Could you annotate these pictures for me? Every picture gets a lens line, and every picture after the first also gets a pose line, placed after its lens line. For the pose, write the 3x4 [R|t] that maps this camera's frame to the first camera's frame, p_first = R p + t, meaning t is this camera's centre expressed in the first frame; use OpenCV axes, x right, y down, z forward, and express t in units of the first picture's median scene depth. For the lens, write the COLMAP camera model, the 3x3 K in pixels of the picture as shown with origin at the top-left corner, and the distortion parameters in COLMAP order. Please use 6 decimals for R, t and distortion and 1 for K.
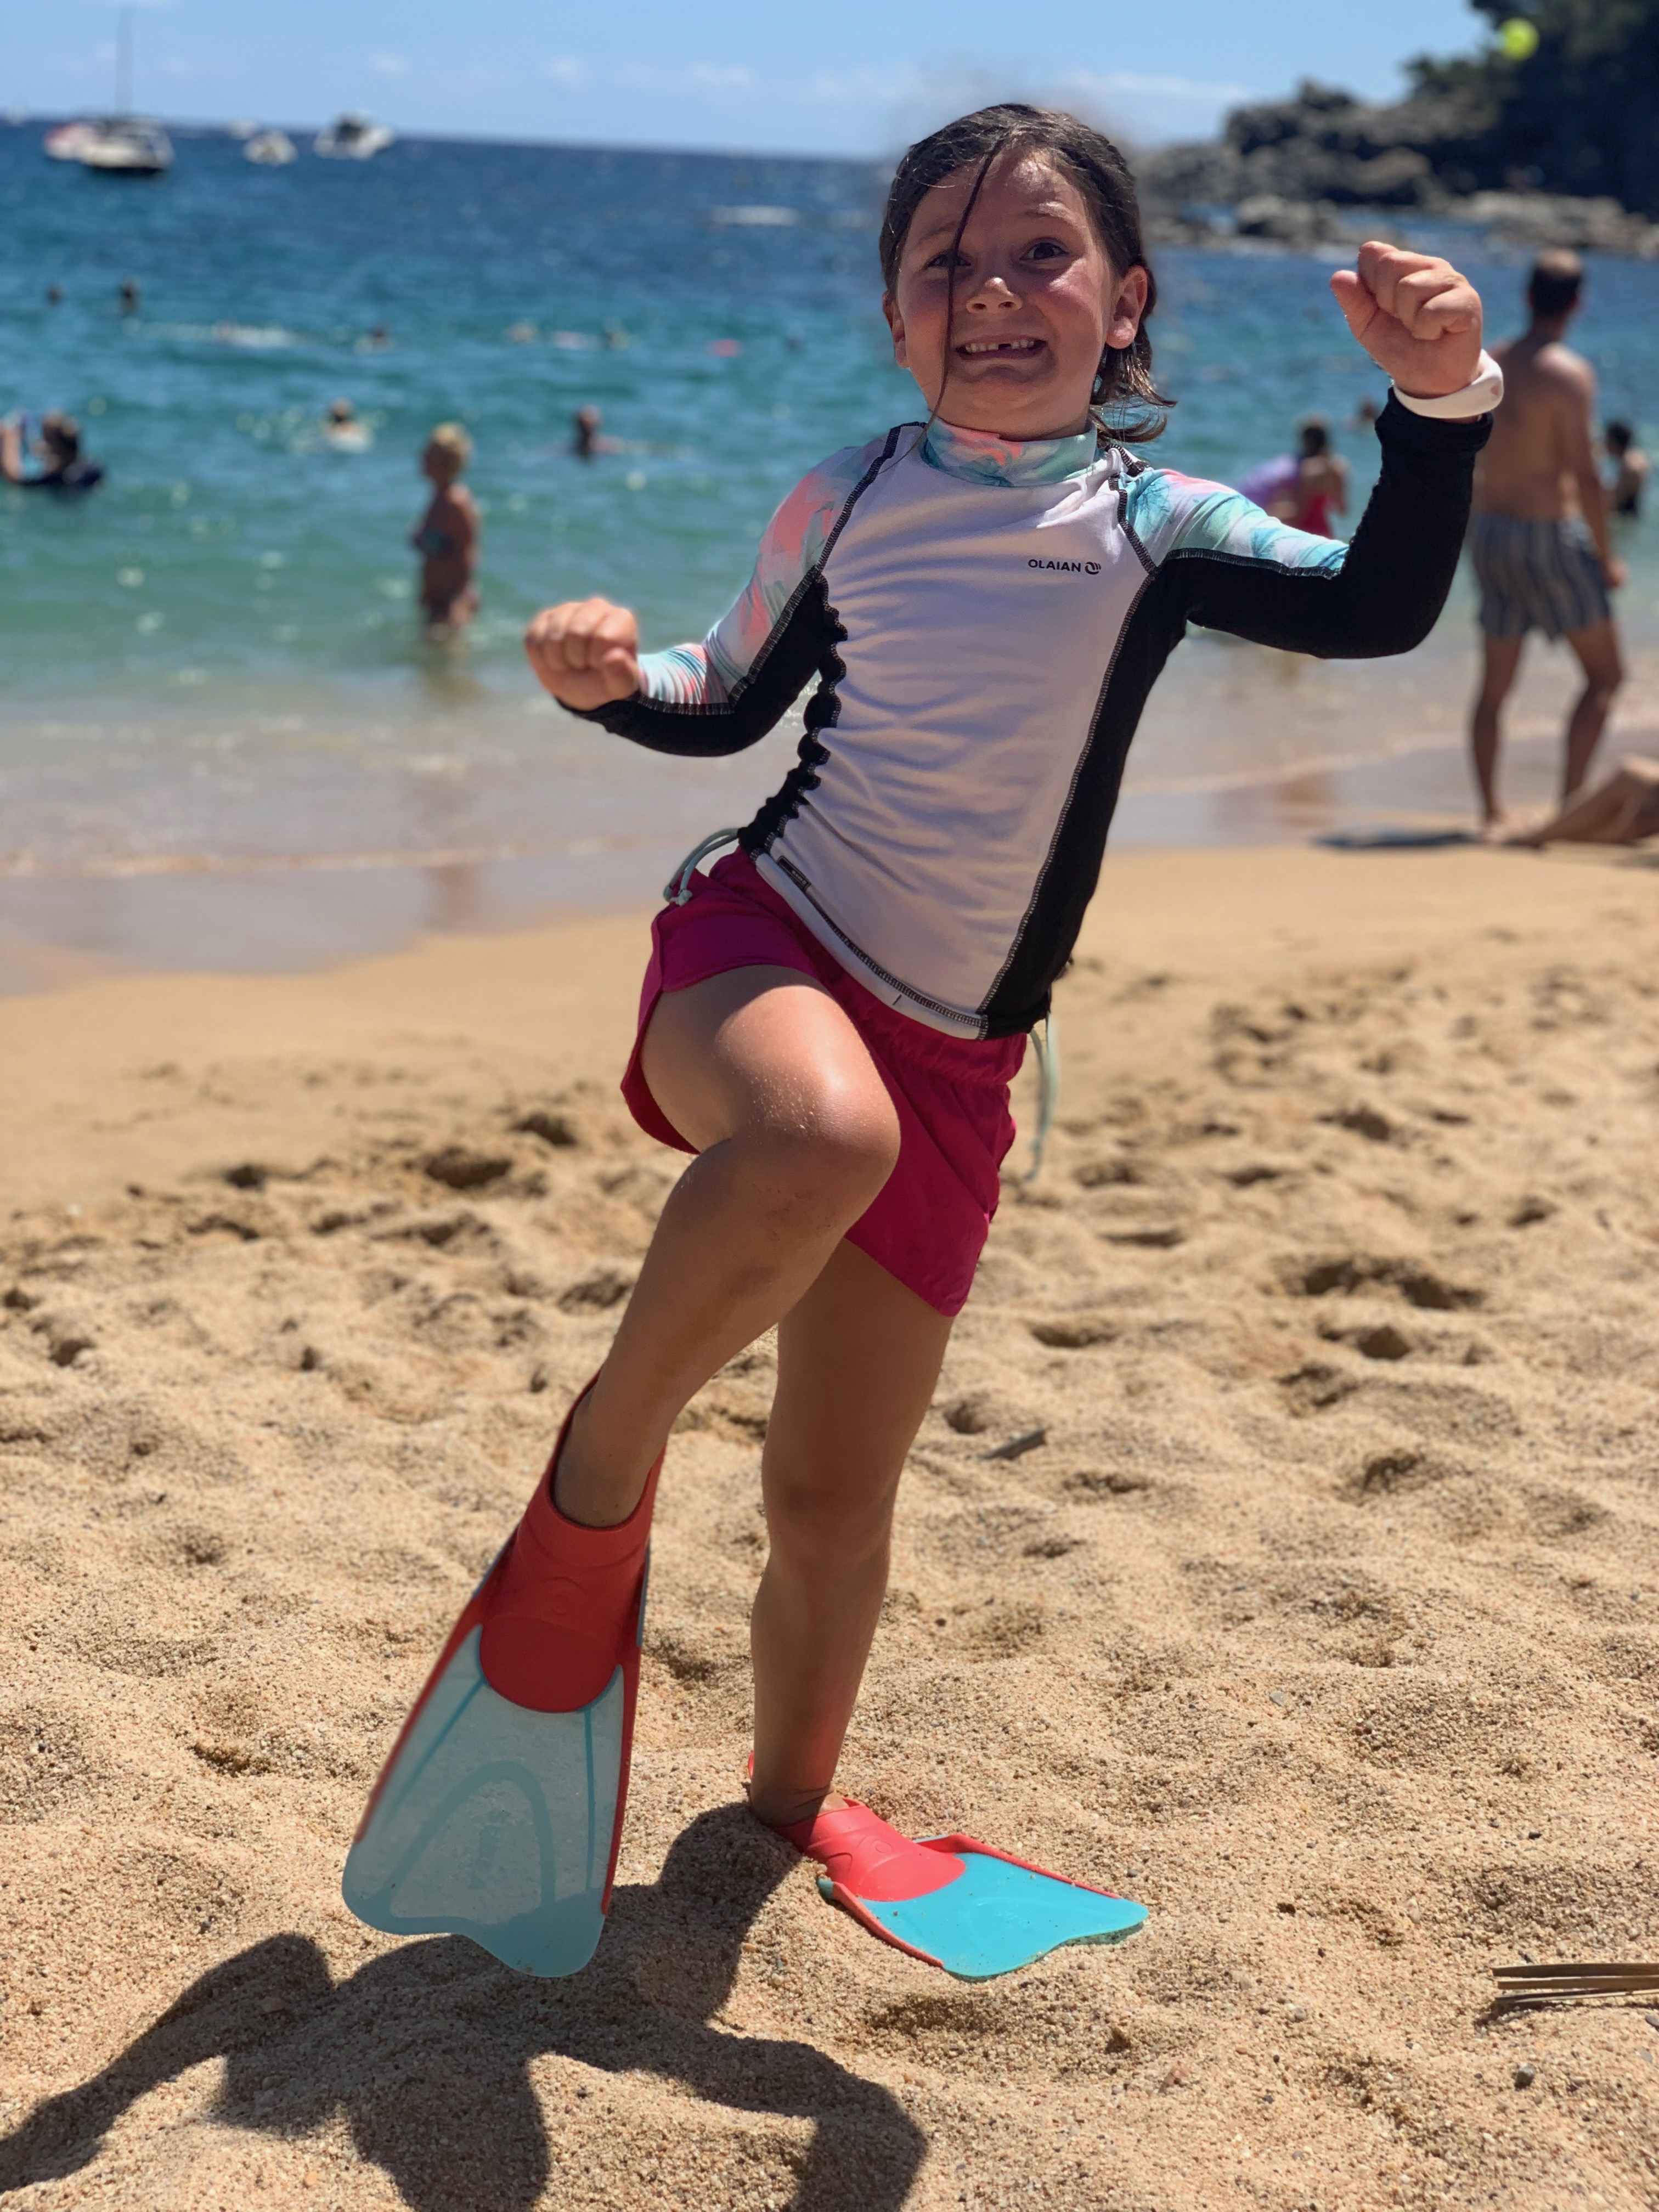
lens RADIAL K [[3256.4, 0, 833.2], [0, 3256.4, 1111.0], [0, 0, 1]] dist [0.022117, 0.000000]
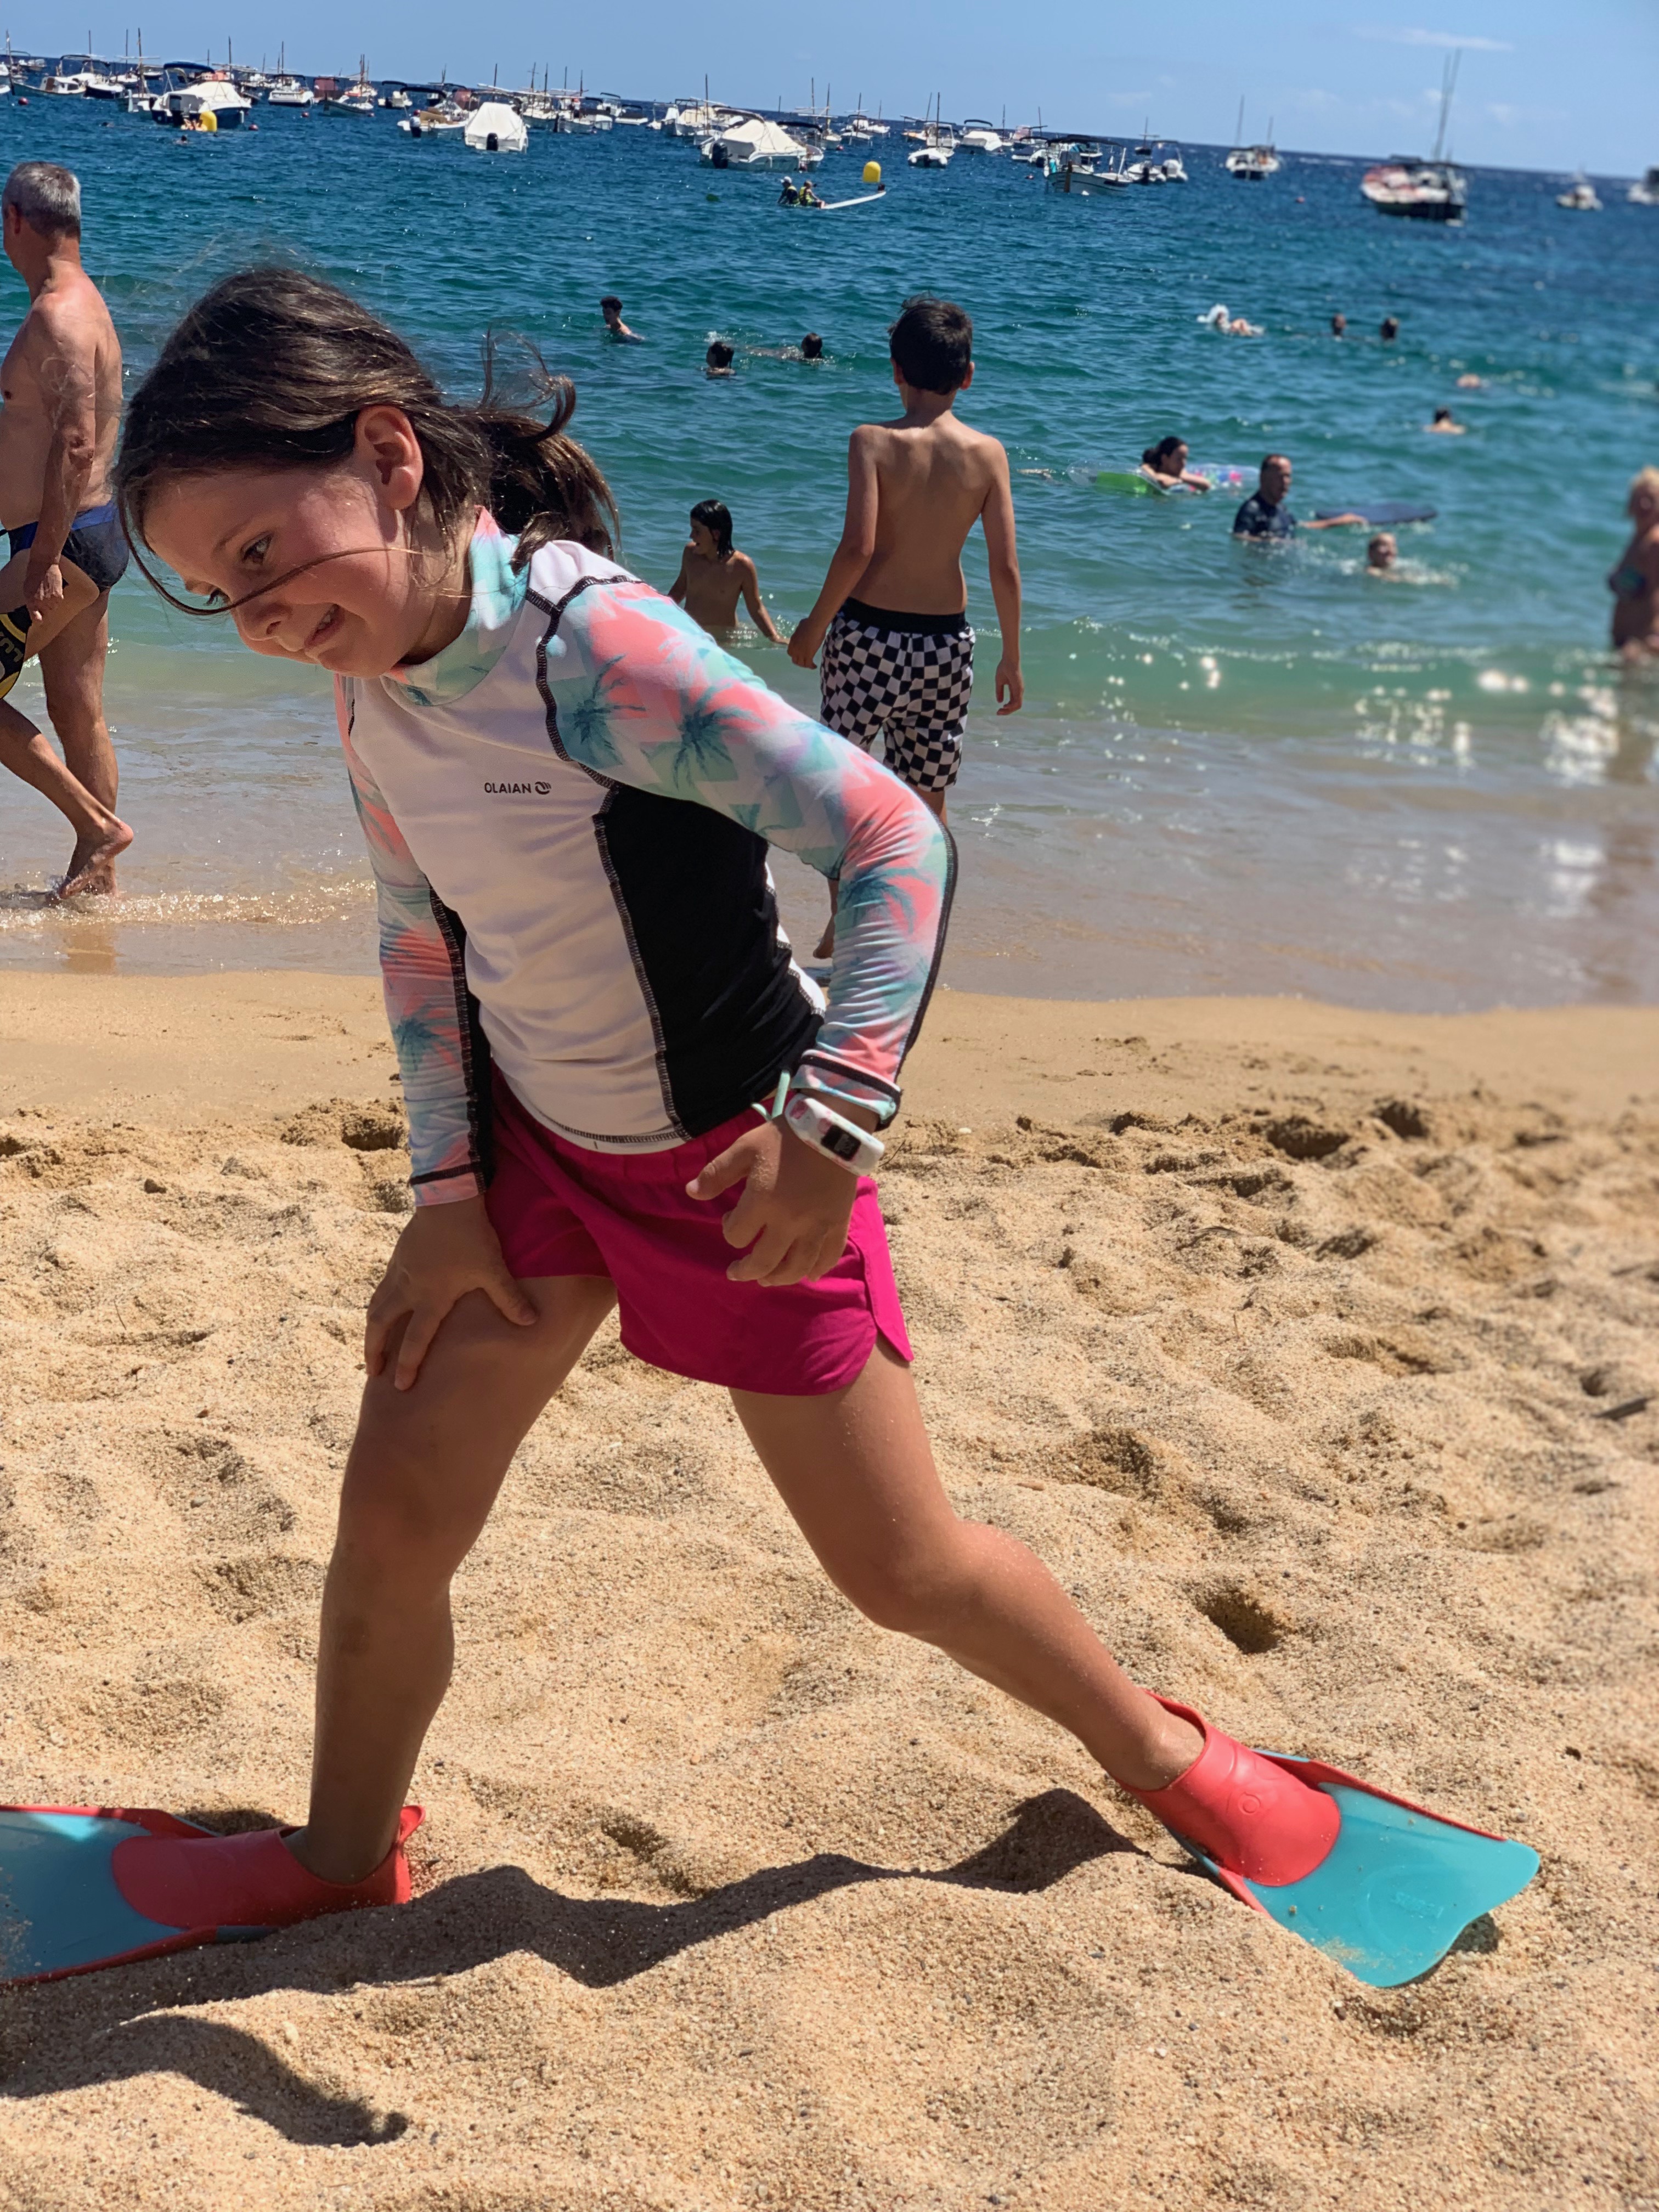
lens RADIAL K [[3256.4, 0, 825.7], [0, 3256.4, 1102.7], [0, 0, 1]] dist [0.022117, 0.000000]
pose [[0.926825, 0.122874, -0.354821, 0.186599], [-0.128011, 0.991731, 0.009061, 0.024185], [0.353001, 0.037023, 0.934890, -0.136182]]
